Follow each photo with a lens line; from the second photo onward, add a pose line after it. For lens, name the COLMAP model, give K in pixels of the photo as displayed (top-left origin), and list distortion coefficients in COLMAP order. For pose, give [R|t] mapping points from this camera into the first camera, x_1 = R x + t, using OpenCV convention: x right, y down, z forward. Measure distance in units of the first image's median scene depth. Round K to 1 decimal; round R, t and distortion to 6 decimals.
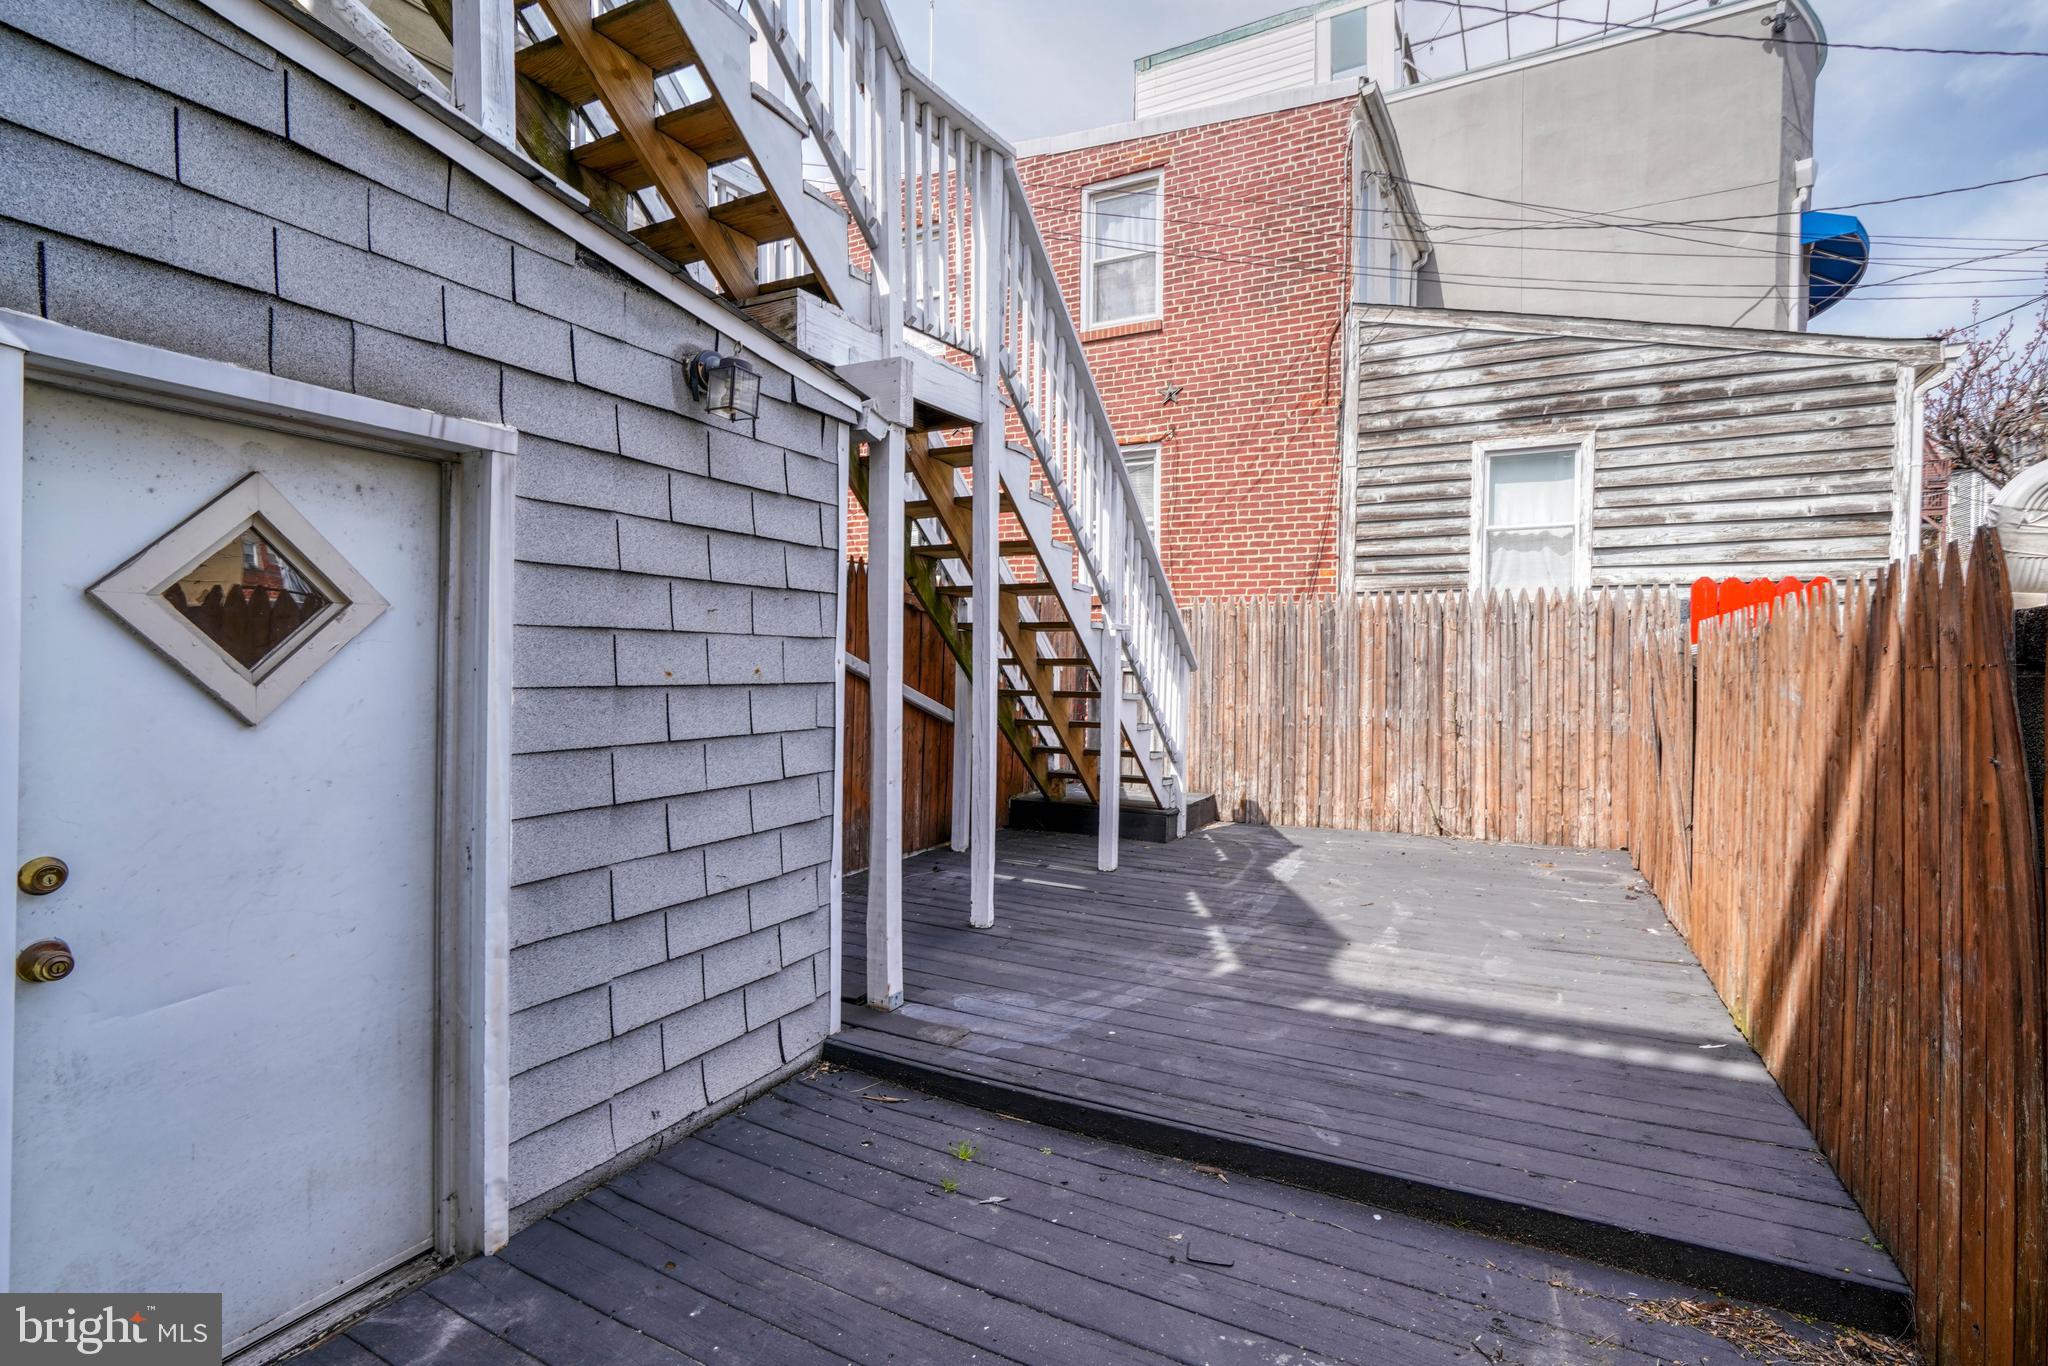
lens RADIAL K [[957.5, 0, 1027.7], [0, 957.5, 672.2], [0, 0, 1]] dist [0.000790, -0.000692]
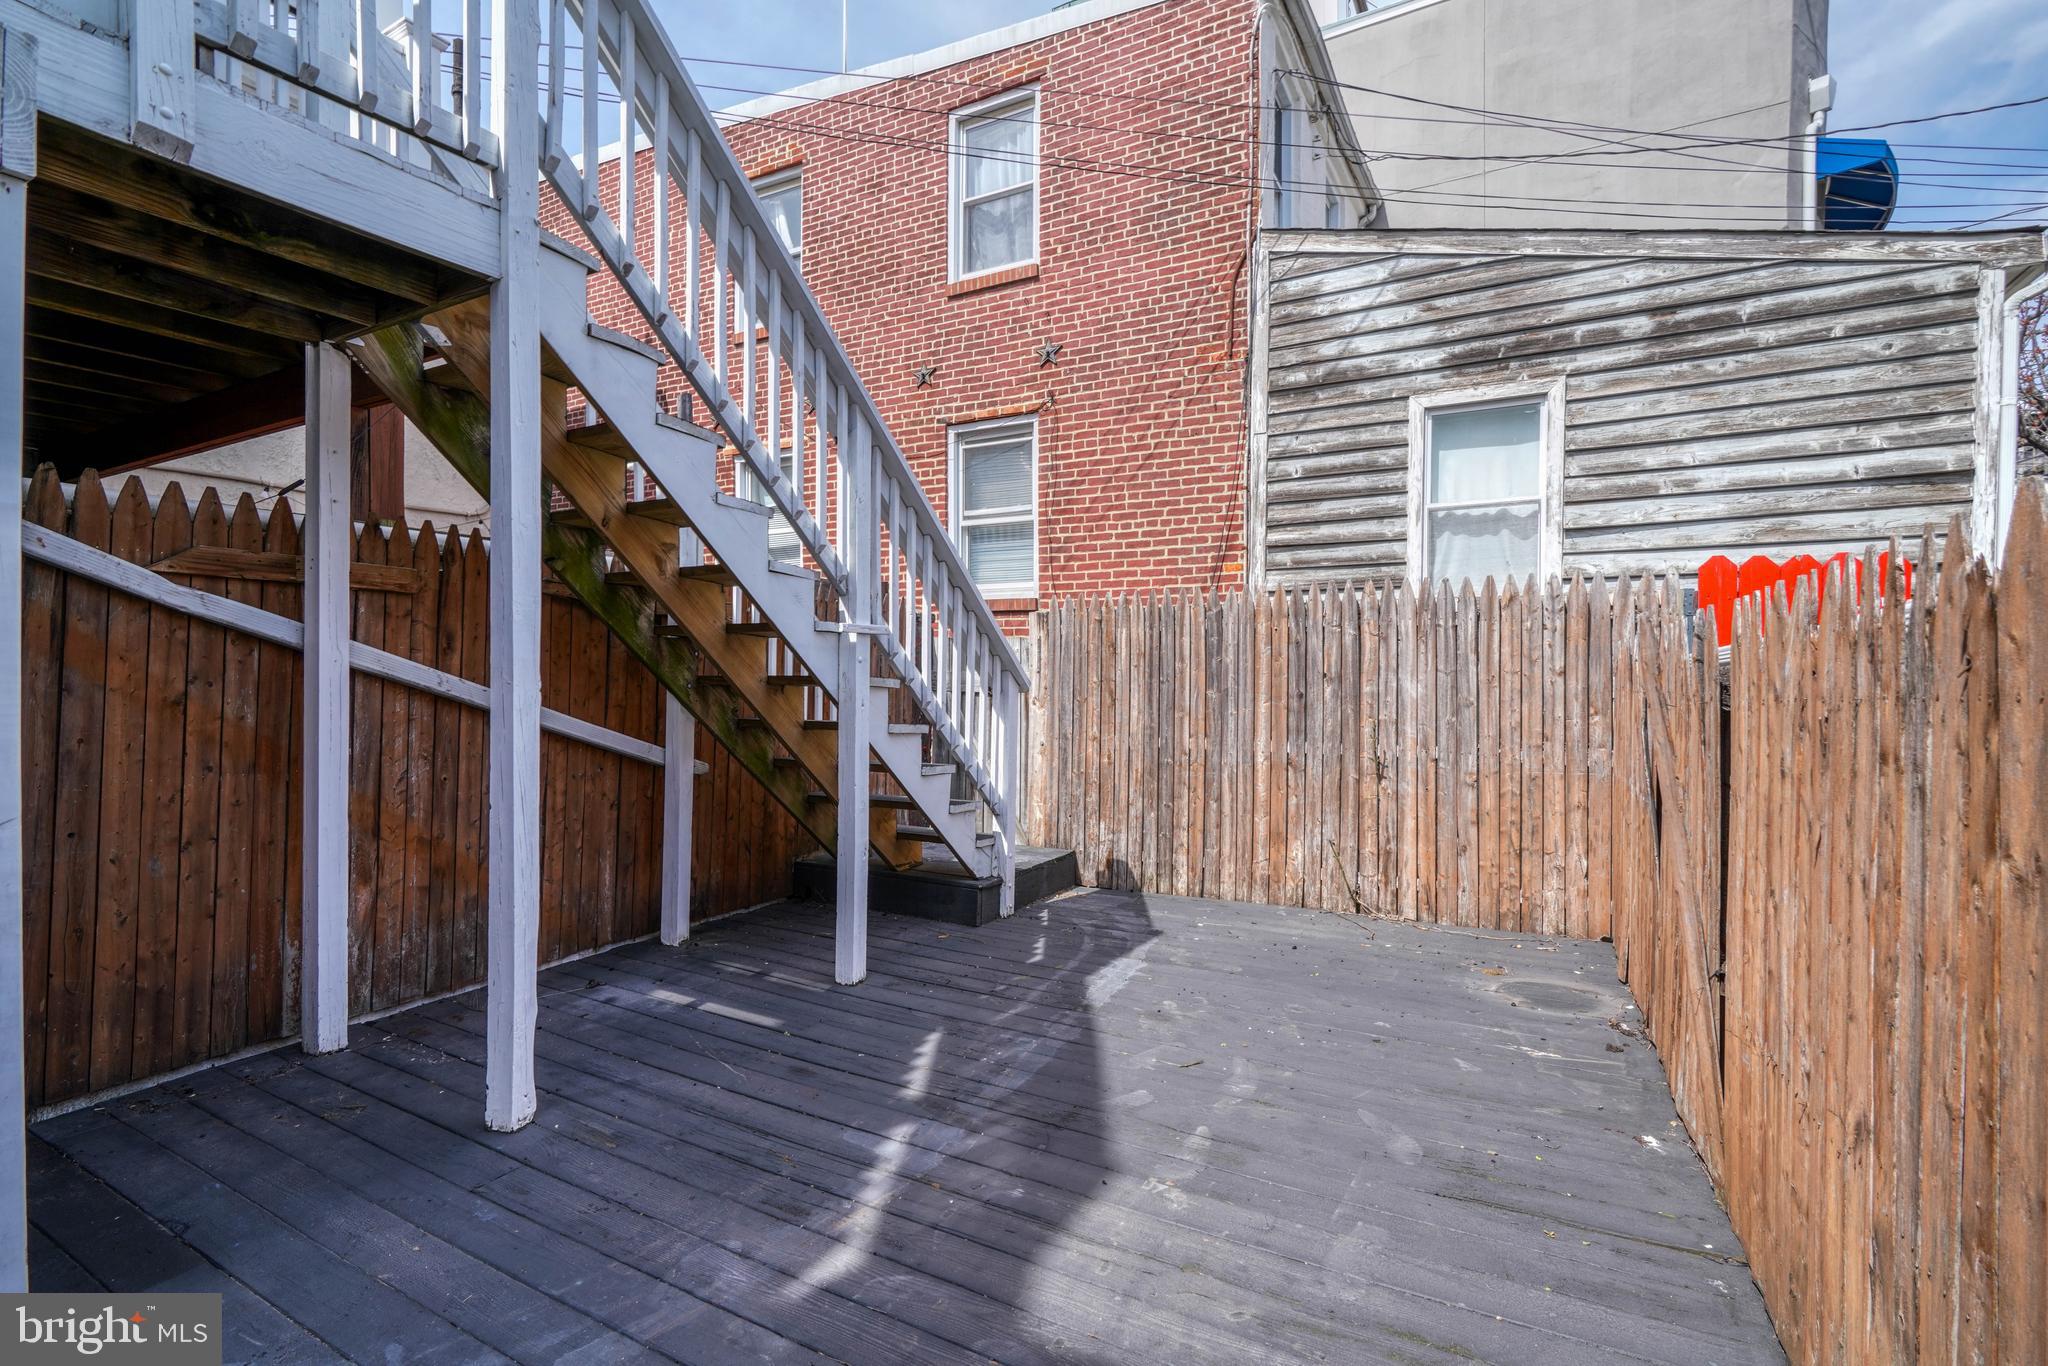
lens RADIAL K [[920.1, 0, 1024.0], [0, 920.1, 683.0], [0, 0, 1]] dist [-0.002398, 0.001205]
pose [[0.999906, -0.004169, -0.013086, 0.164392], [0.004069, 0.999962, -0.007678, -0.002417], [0.013118, 0.007624, 0.999885, 0.255144]]
